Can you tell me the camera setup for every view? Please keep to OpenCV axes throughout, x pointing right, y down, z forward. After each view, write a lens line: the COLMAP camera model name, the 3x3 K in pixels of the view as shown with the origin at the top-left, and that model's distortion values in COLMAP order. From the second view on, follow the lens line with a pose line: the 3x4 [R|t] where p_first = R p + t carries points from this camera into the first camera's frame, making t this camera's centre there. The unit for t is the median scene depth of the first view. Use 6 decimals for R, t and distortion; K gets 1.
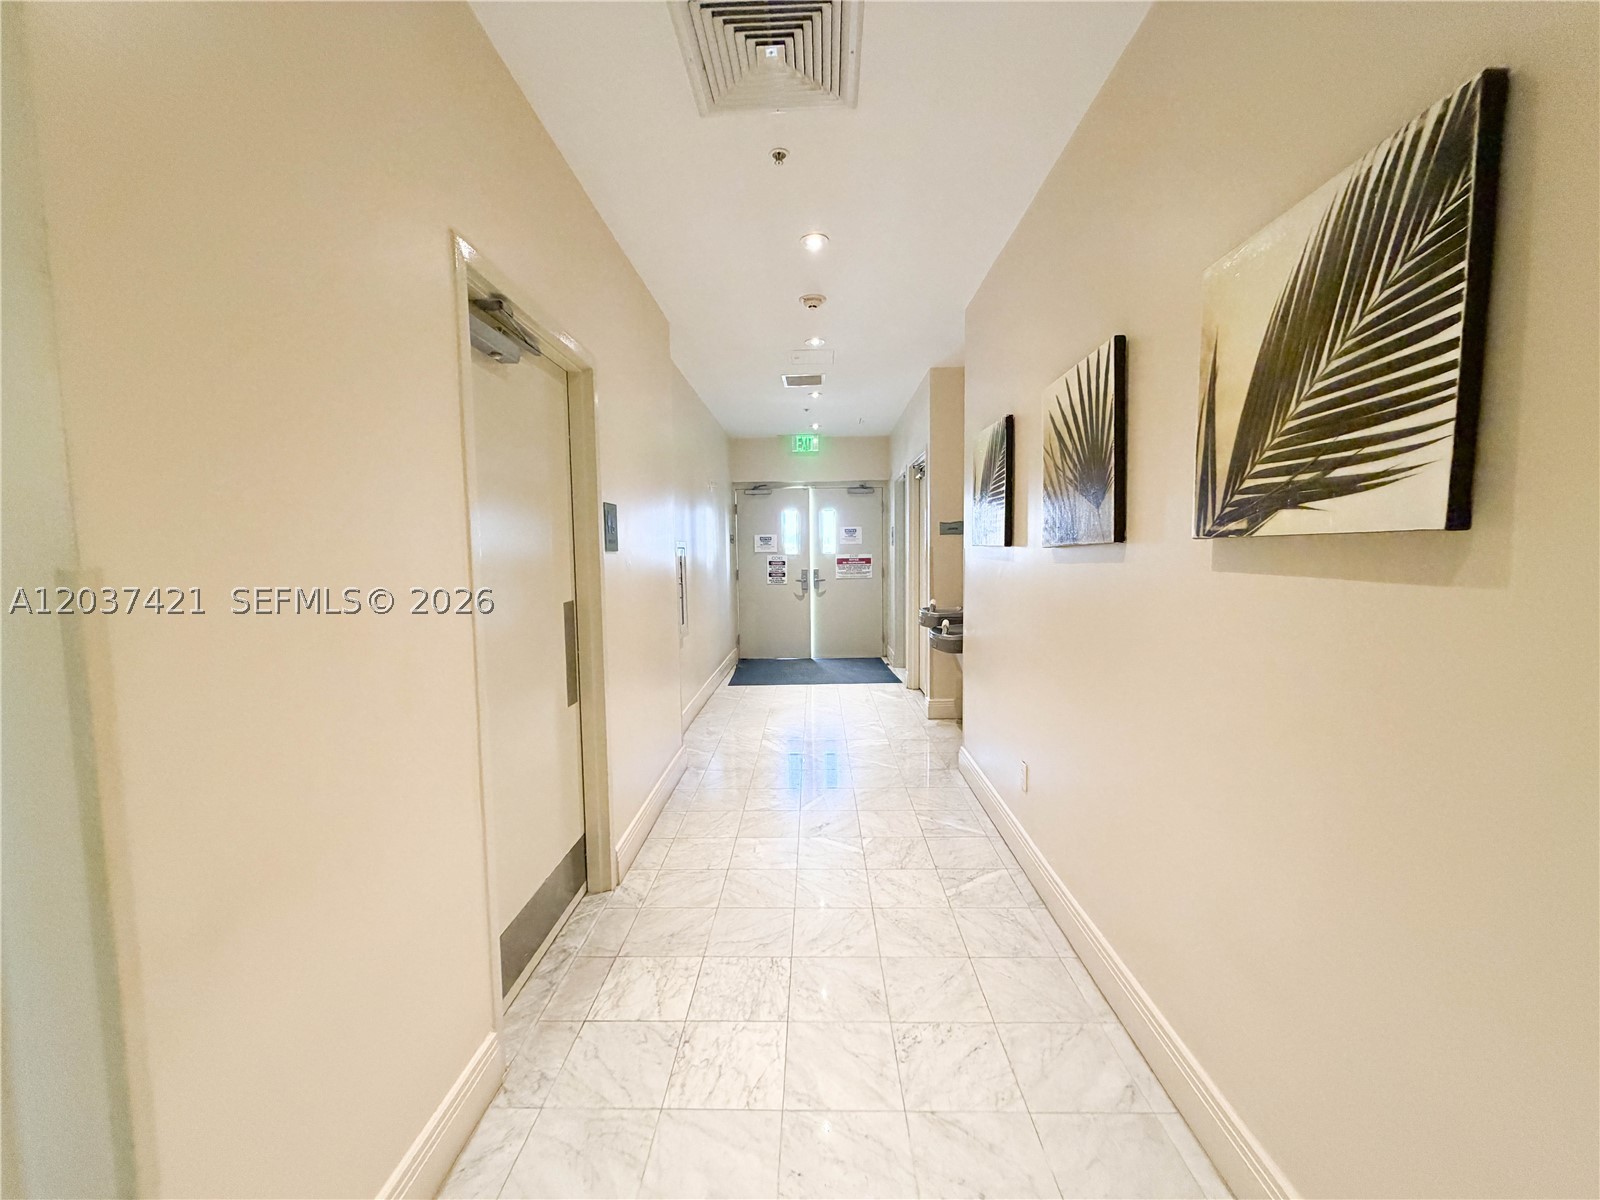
lens RADIAL K [[638.4, 0, 797.5], [0, 638.4, 601.7], [0, 0, 1]] dist [0.001955, 0.000056]
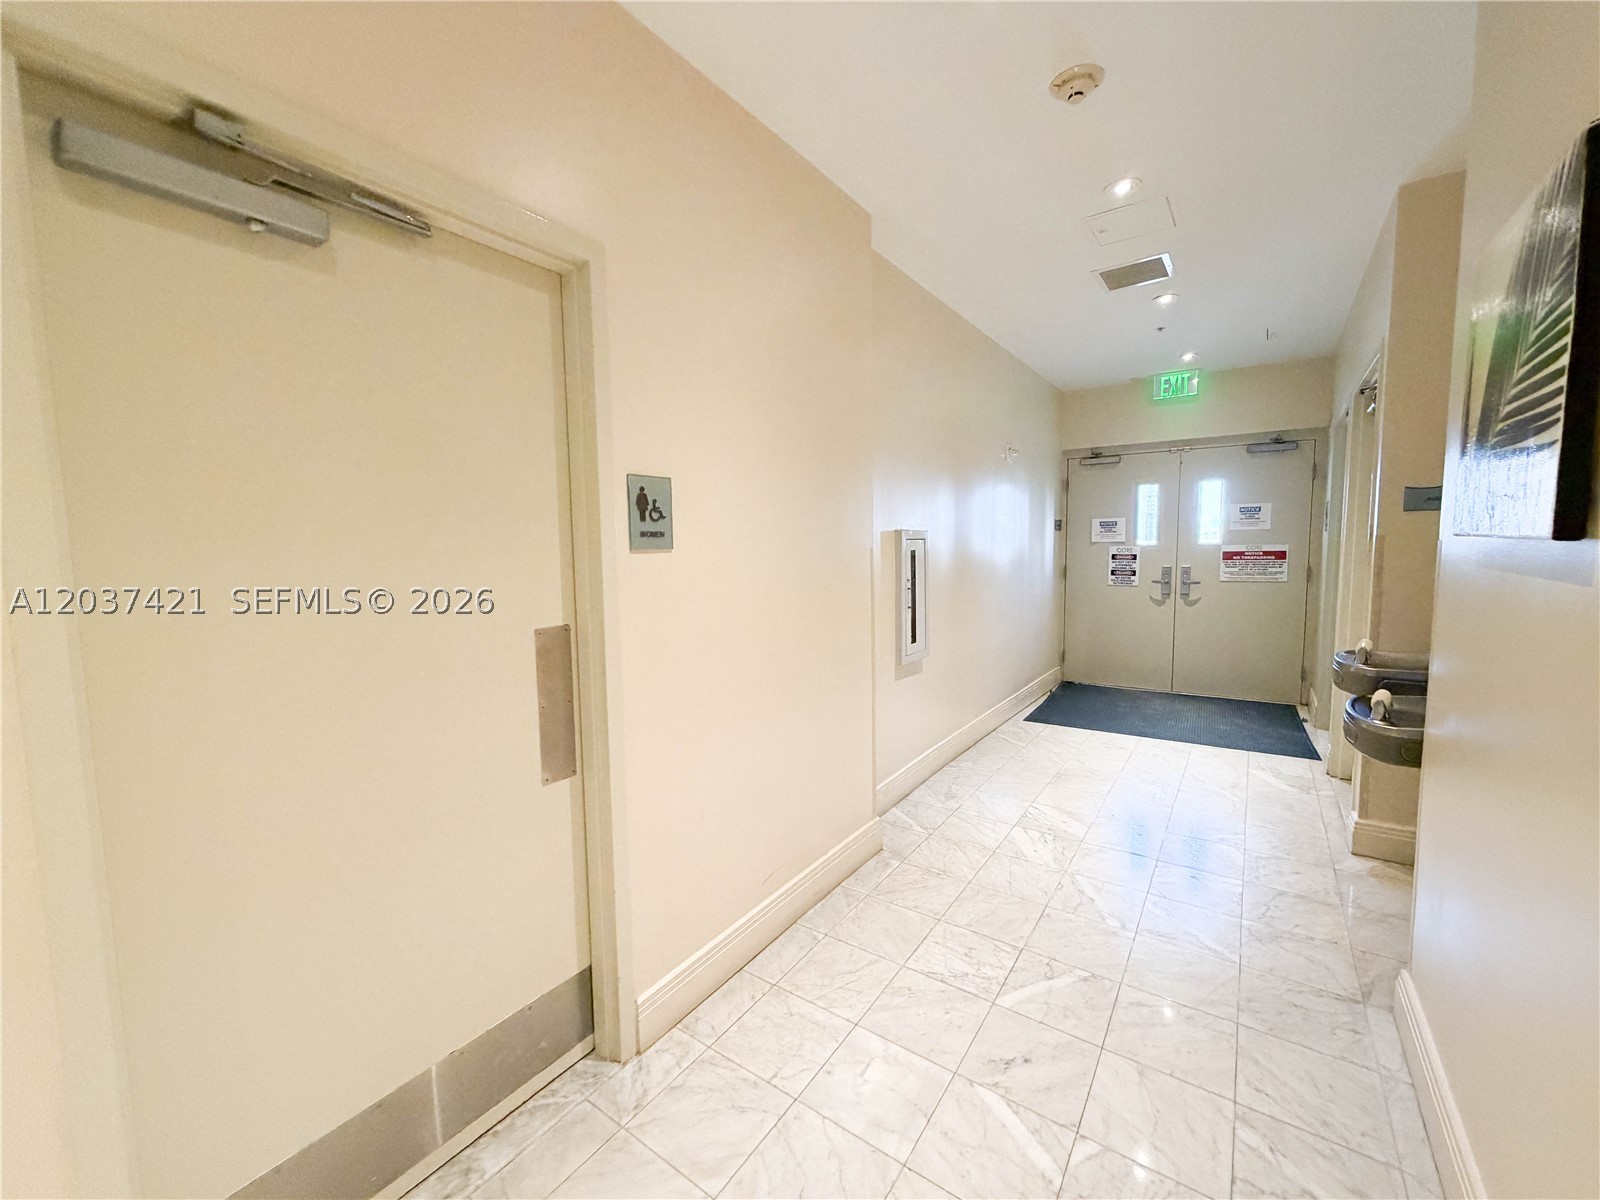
lens RADIAL K [[638.4, 0, 801.8], [0, 638.4, 597.8], [0, 0, 1]] dist [0.001955, 0.000056]
pose [[0.829386, 0.049134, -0.556511, 0.078369], [-0.041084, 0.998792, 0.026953, -0.020364], [0.557164, 0.000509, 0.830403, 0.208910]]
